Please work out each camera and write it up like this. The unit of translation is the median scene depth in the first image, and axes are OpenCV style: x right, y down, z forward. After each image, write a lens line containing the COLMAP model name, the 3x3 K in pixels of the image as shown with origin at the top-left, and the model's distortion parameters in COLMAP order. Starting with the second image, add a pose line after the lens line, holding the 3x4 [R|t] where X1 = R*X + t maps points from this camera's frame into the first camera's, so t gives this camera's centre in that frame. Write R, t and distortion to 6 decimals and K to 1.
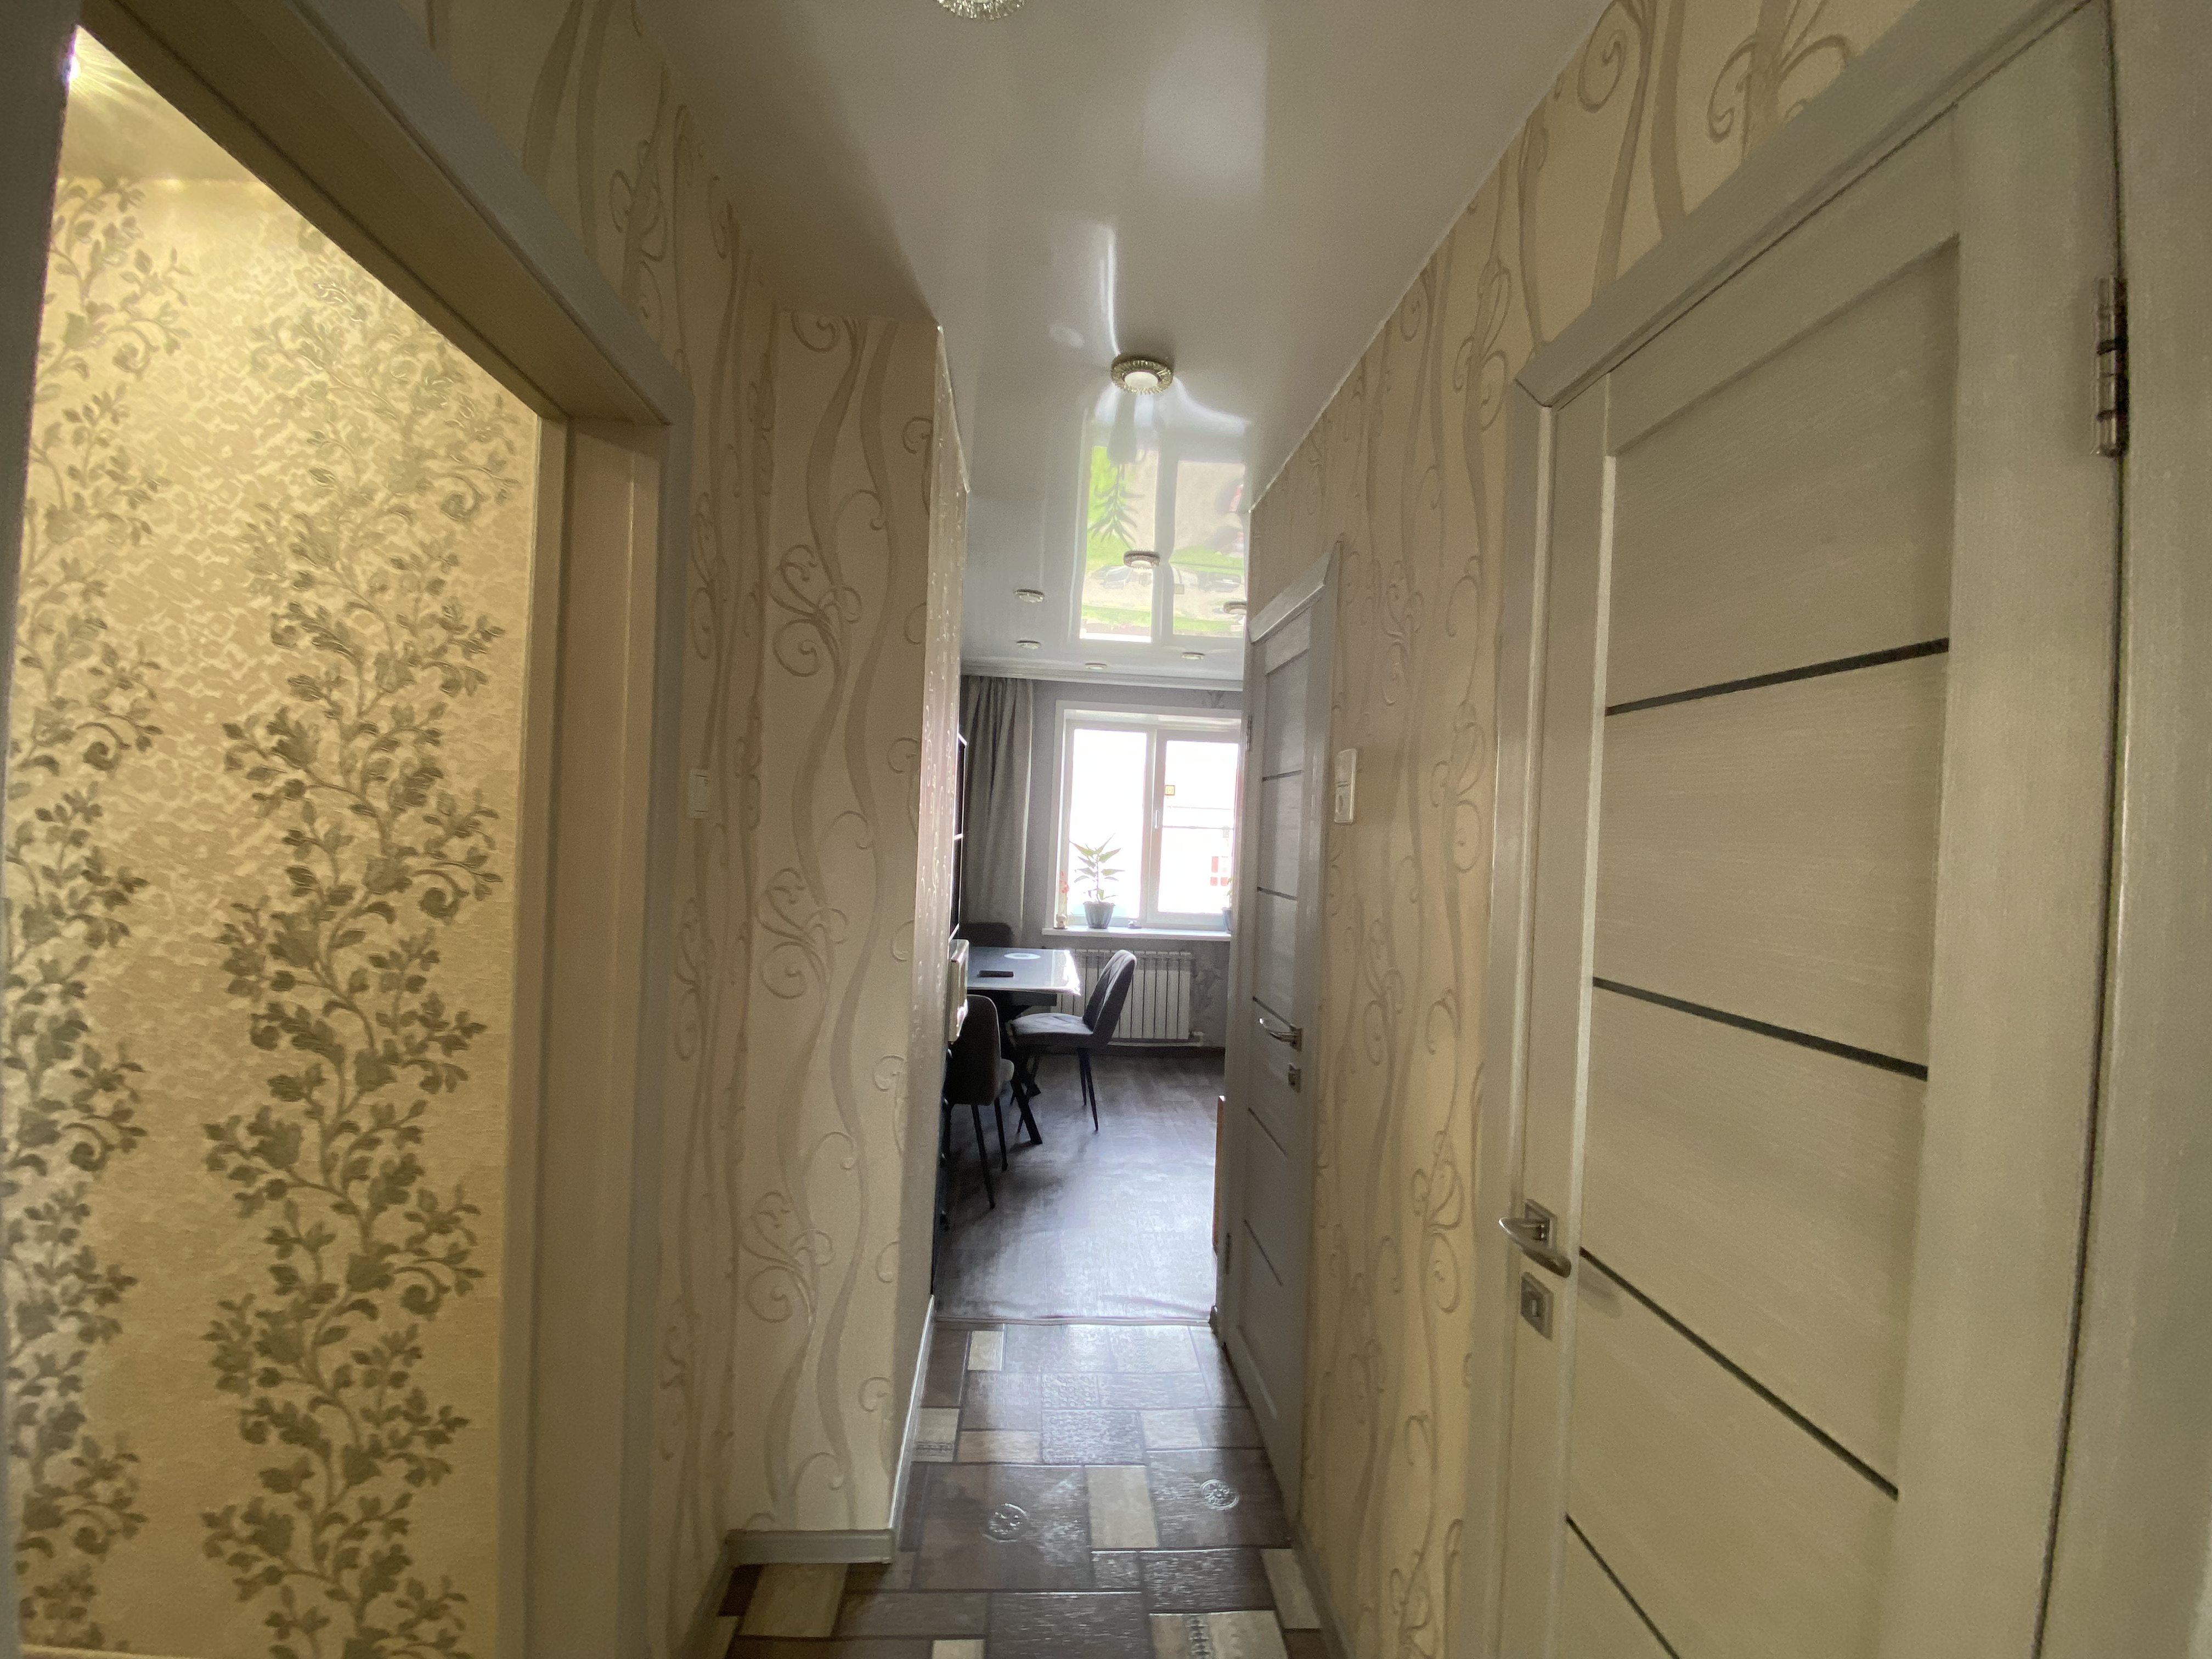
lens RADIAL K [[997.3, 0, 1105.9], [0, 997.3, 821.8], [0, 0, 1]] dist [-0.009771, -0.008548]
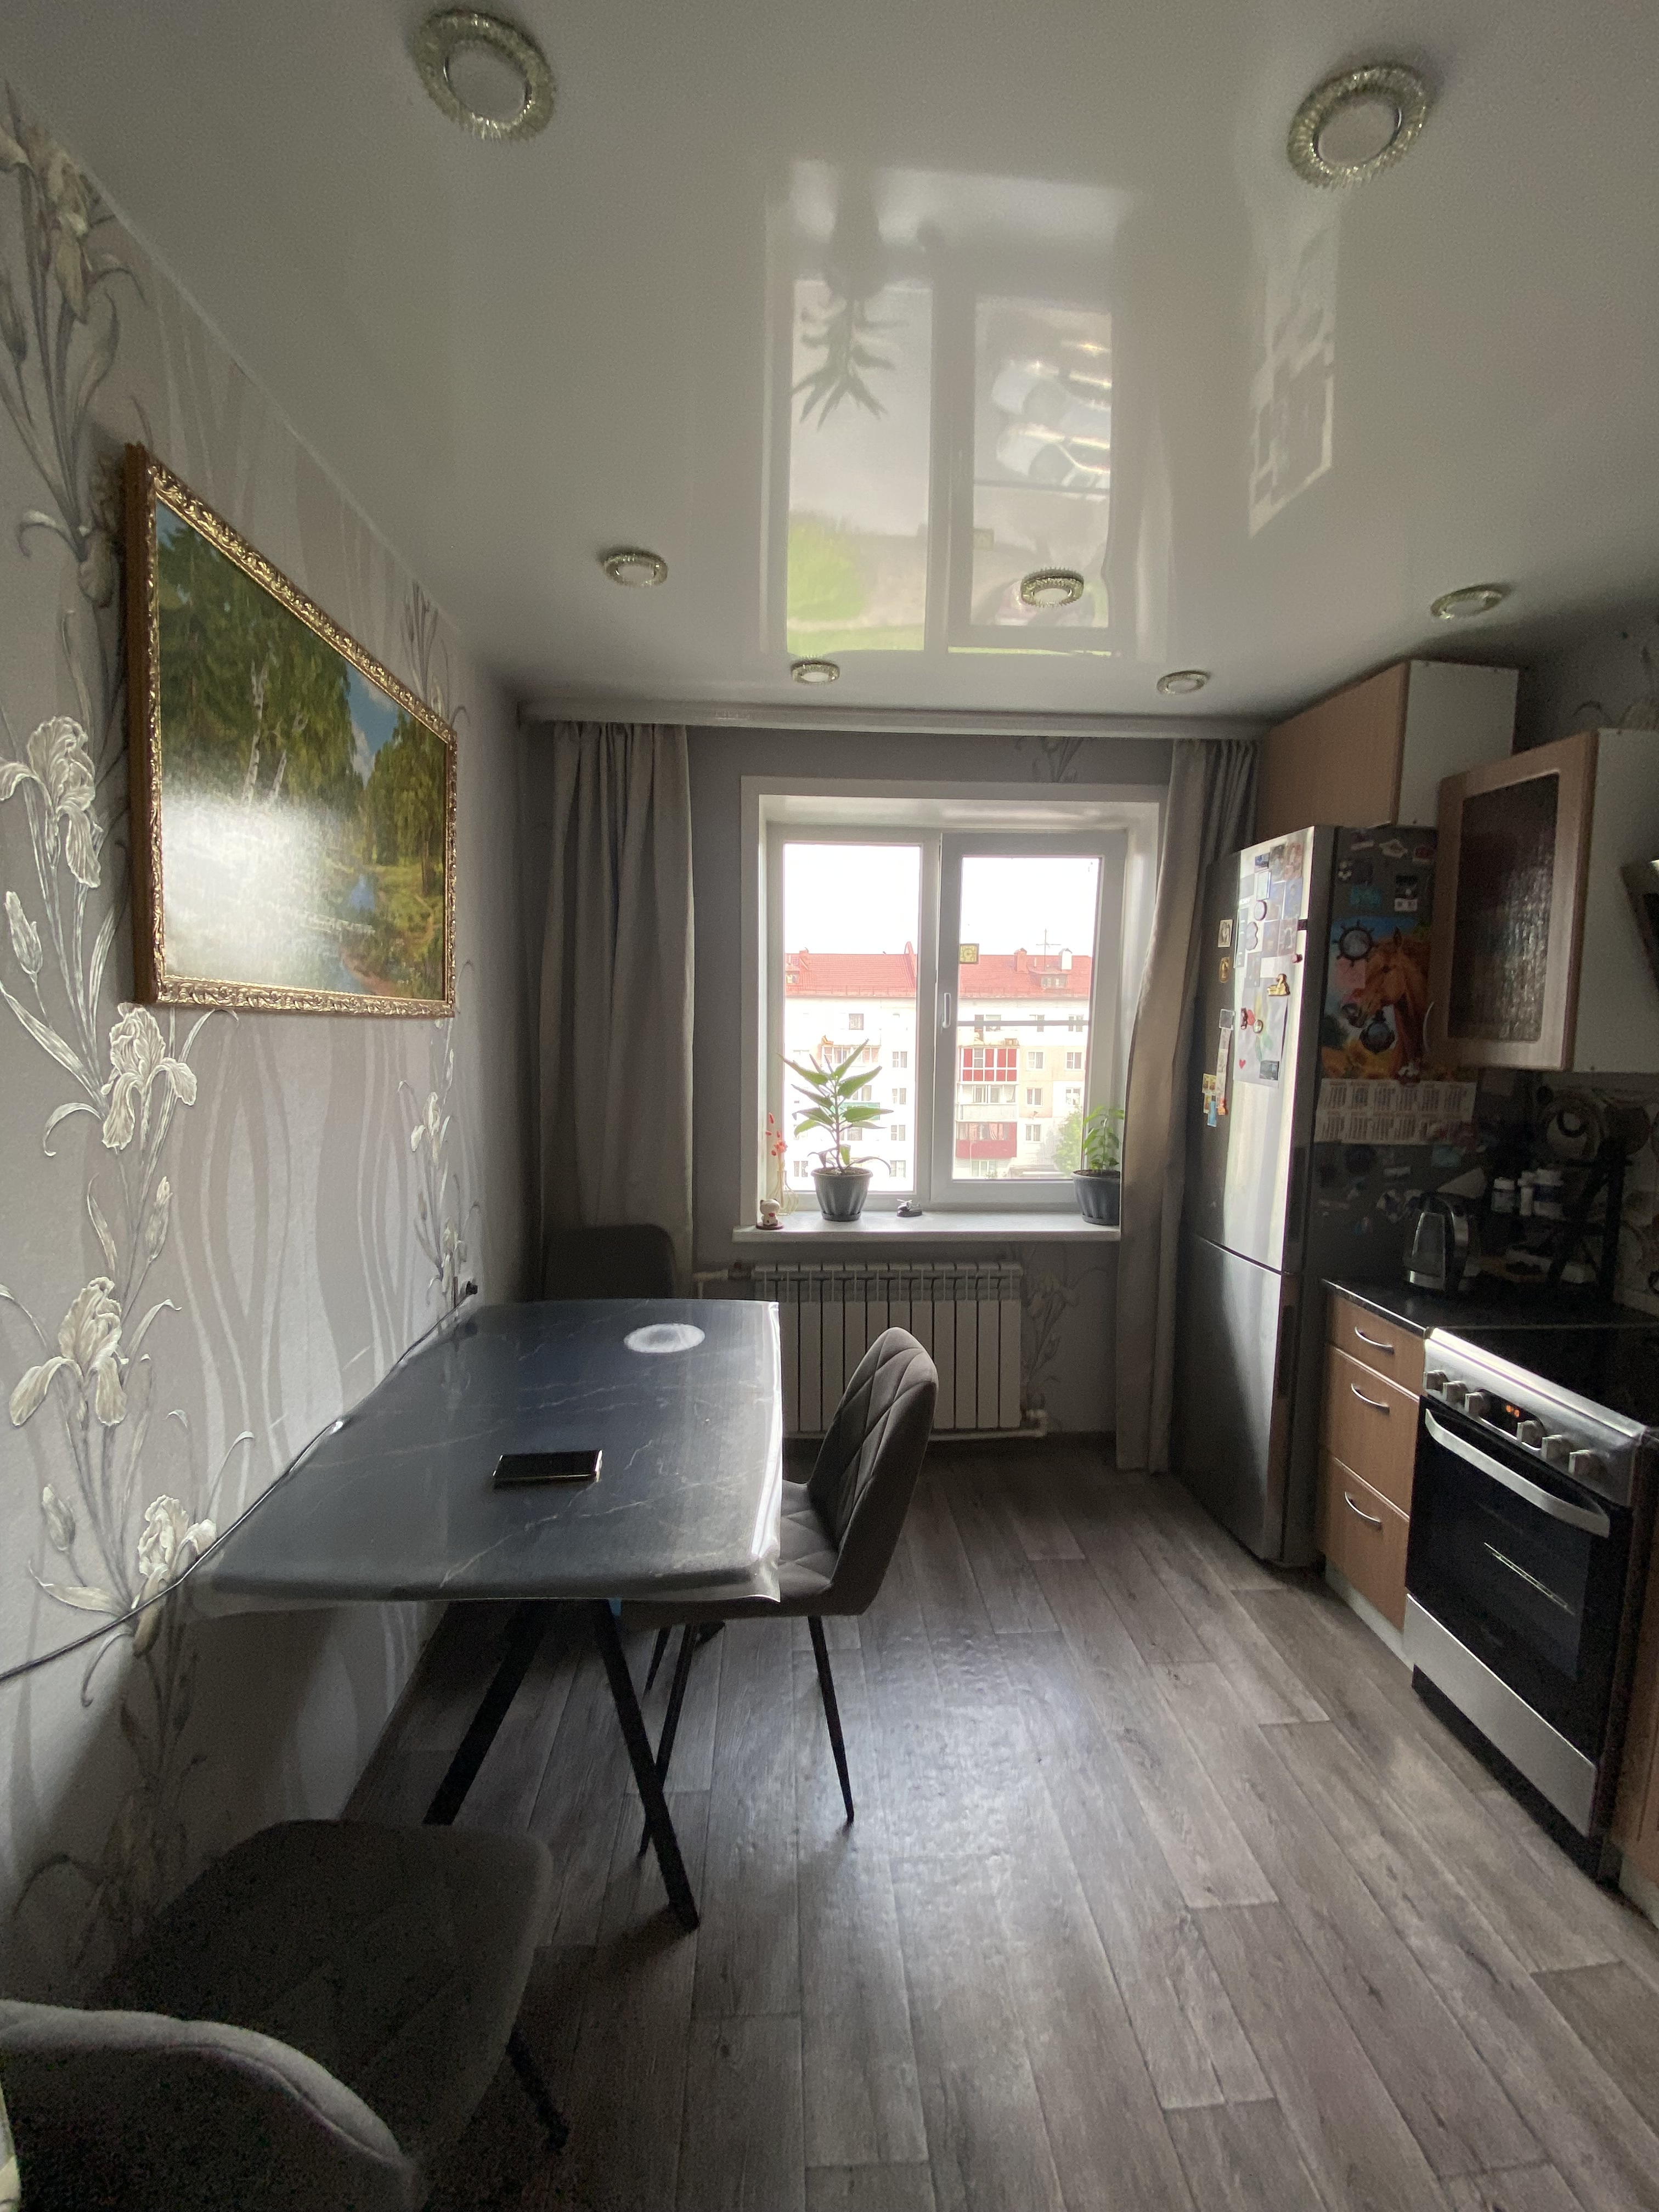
lens RADIAL K [[997.3, 0, 830.0], [0, 997.3, 1118.0], [0, 0, 1]] dist [-0.009771, -0.008548]
pose [[0.999065, -0.034690, -0.025806, 0.001857], [0.036893, 0.995214, 0.090489, 0.004600], [0.022543, -0.091357, 0.995563, 0.480455]]
